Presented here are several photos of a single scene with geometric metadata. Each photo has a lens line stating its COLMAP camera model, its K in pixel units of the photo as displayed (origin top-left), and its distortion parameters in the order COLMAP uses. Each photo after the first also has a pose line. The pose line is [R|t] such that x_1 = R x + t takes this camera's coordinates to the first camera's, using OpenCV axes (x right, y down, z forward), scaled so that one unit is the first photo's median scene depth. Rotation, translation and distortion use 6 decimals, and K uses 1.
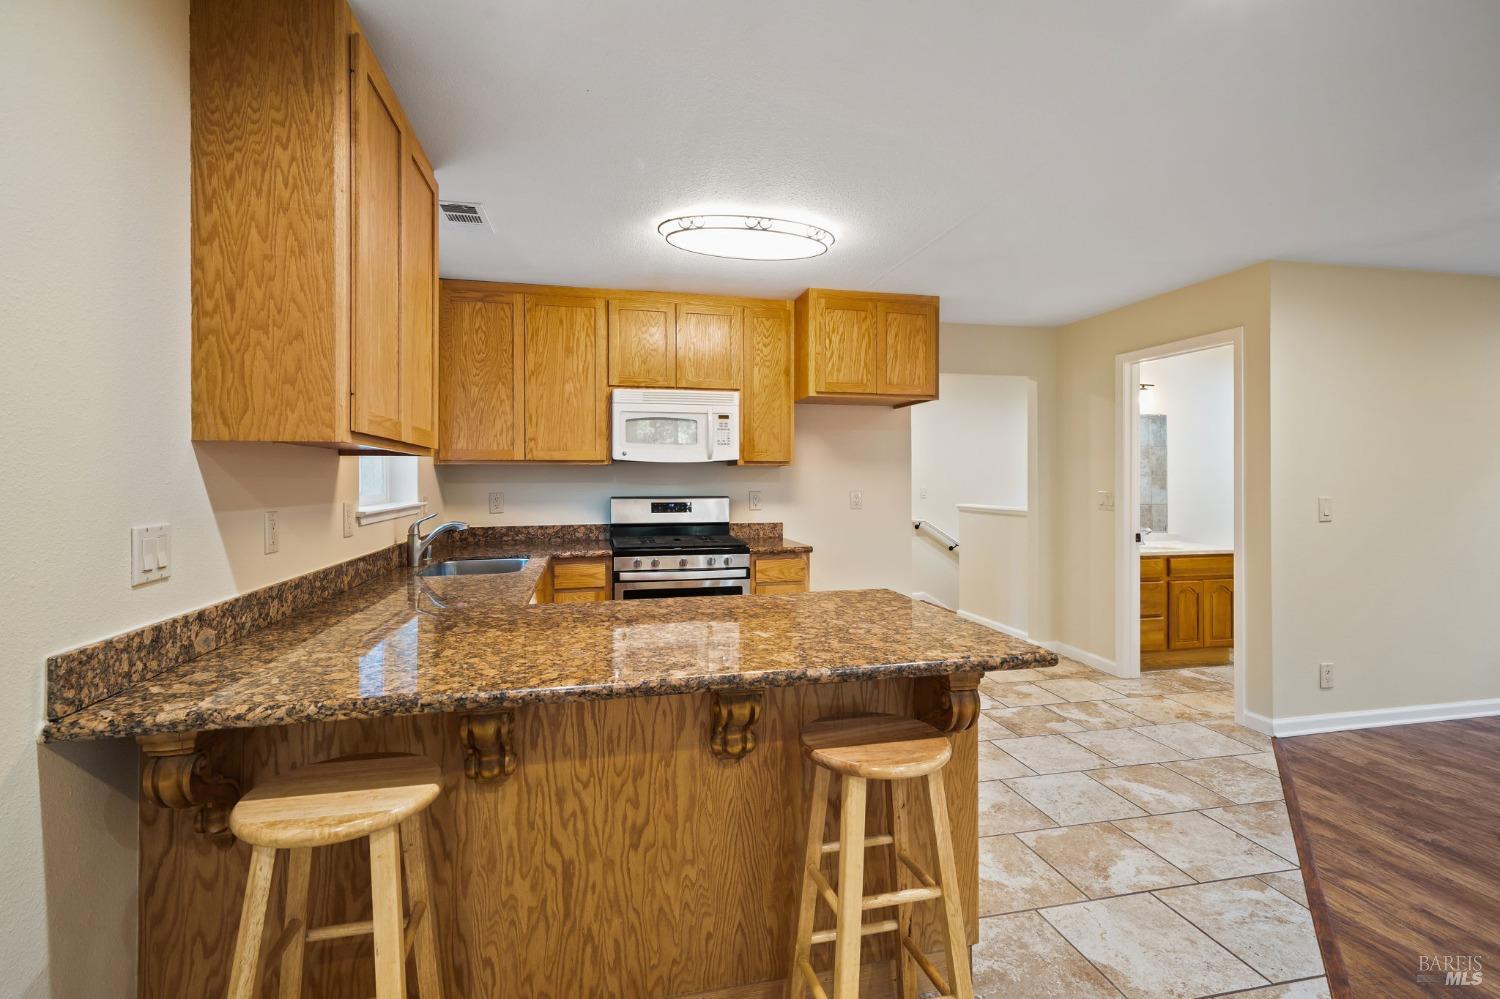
lens RADIAL K [[664.0, 0, 770.8], [0, 664.0, 475.3], [0, 0, 1]] dist [0.007727, -0.000296]
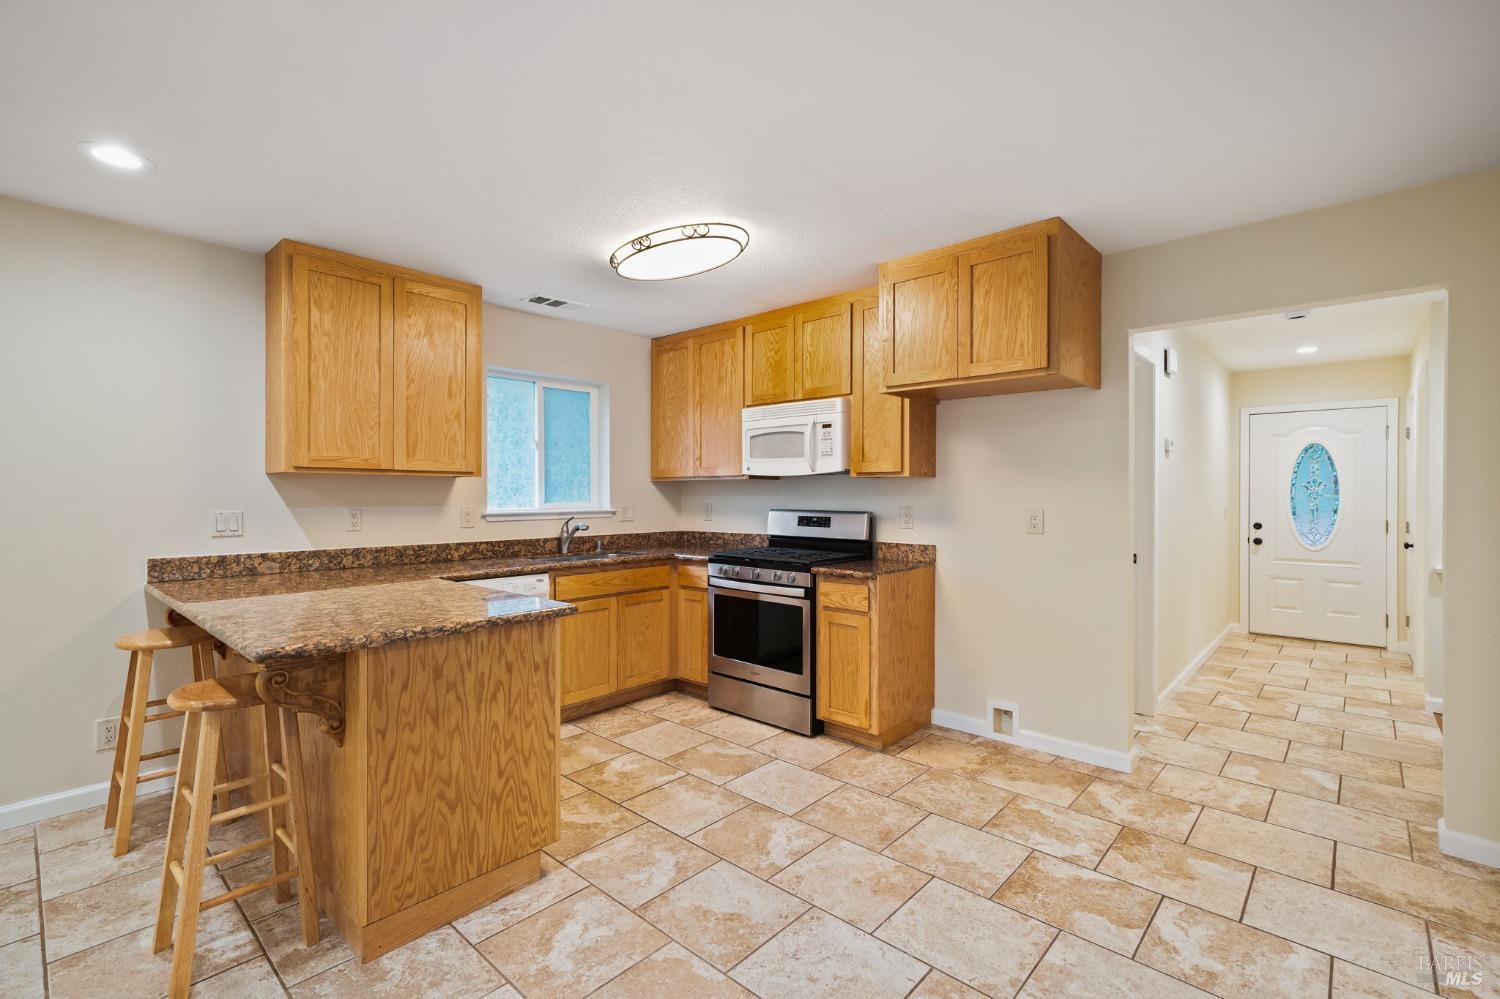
lens RADIAL K [[664.0, 0, 743.7], [0, 664.0, 499.4], [0, 0, 1]] dist [0.007727, -0.000296]
pose [[0.571522, 0.009370, -0.820533, 0.651769], [0.002277, 0.999913, 0.013004, 0.002725], [0.820584, -0.009300, 0.571451, 0.383497]]
